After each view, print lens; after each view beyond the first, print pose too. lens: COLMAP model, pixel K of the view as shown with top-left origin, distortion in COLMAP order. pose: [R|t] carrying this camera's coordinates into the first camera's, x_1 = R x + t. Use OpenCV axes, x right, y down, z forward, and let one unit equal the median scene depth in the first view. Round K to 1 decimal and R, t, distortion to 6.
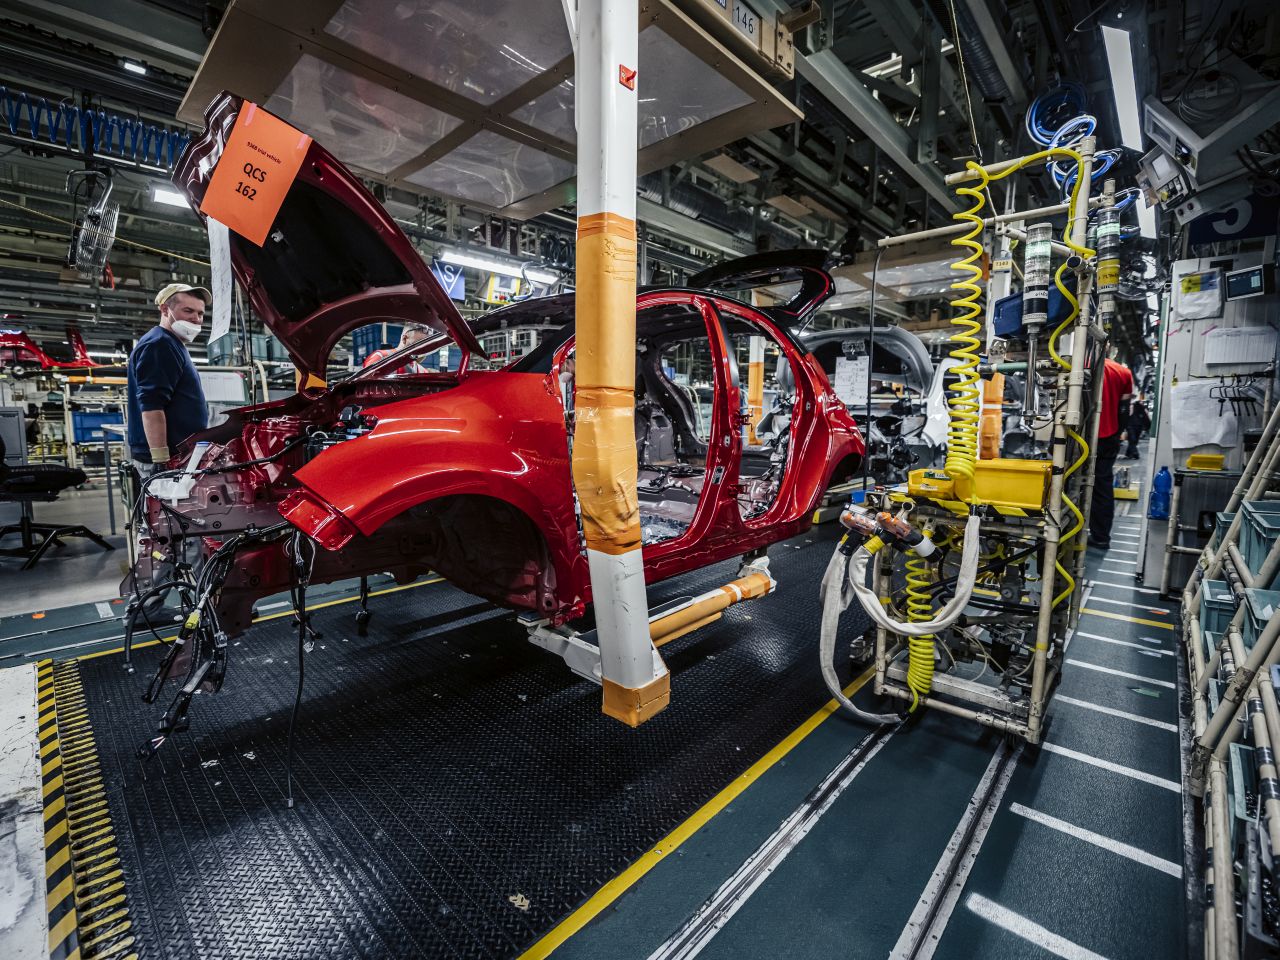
lens RADIAL K [[563.0, 0, 581.9], [0, 563.0, 473.7], [0, 0, 1]] dist [-0.014506, -0.000086]
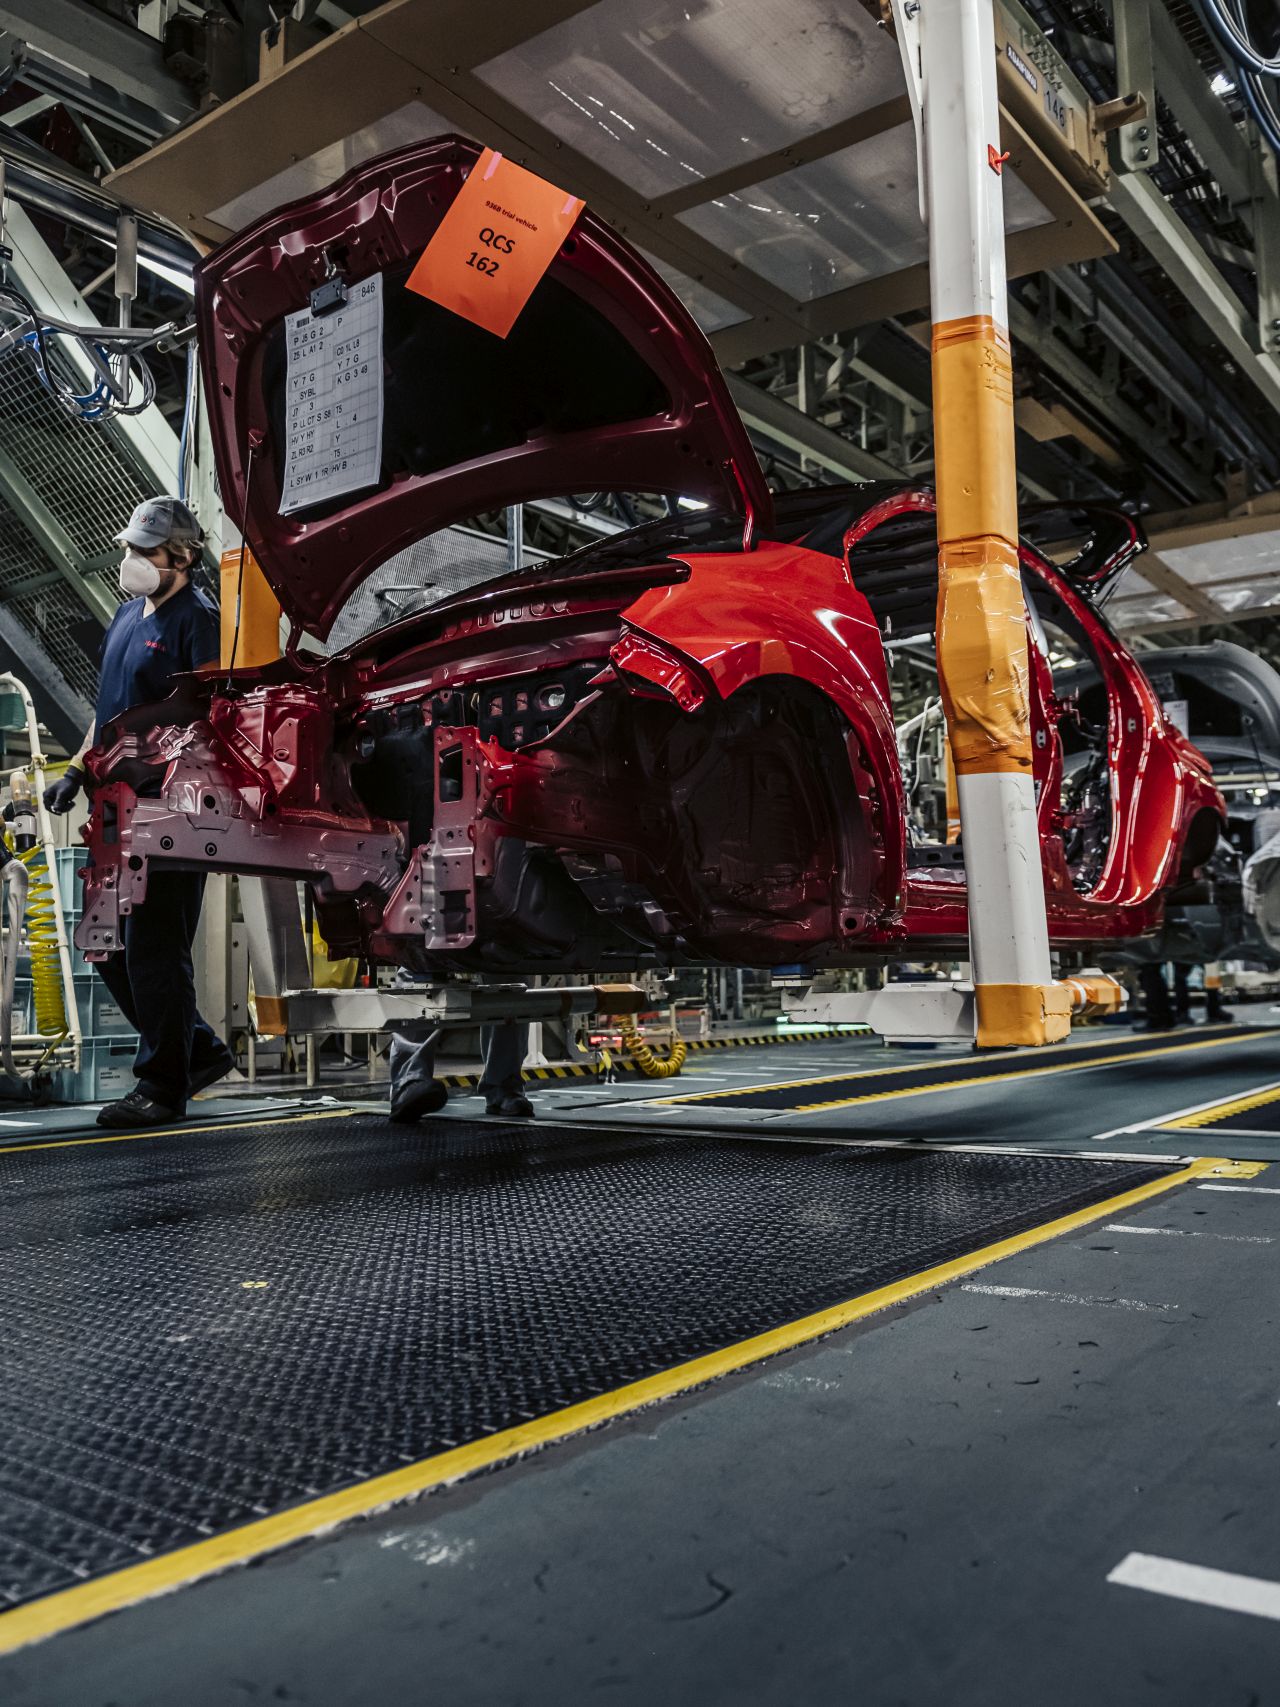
lens RADIAL K [[1422.1, 0, 648.5], [0, 1422.1, 894.6], [0, 0, 1]] dist [-0.025025, -0.007601]
pose [[0.986815, -0.012230, 0.161387, -0.552336], [0.039269, 0.985438, -0.165440, 0.468588], [-0.157013, 0.169597, 0.972925, -0.513700]]
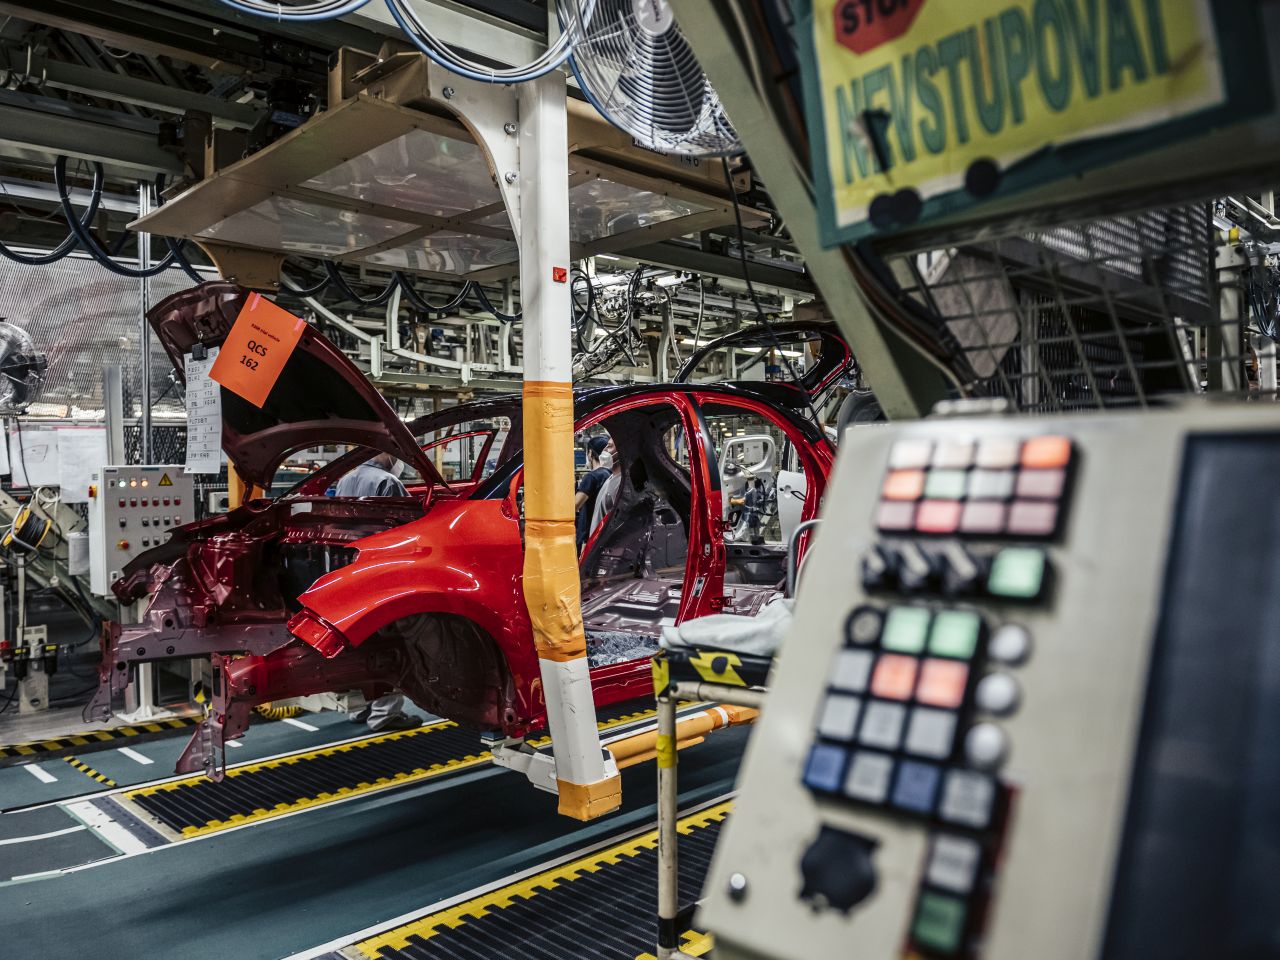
lens RADIAL K [[981.3, 0, 611.5], [0, 981.3, 479.2], [0, 0, 1]] dist [-0.035421, -0.002009]
pose [[0.999763, -0.021202, 0.005018, 0.132137], [0.021595, 0.994853, -0.098997, -0.023746], [-0.002893, 0.099081, 0.995075, -0.860784]]
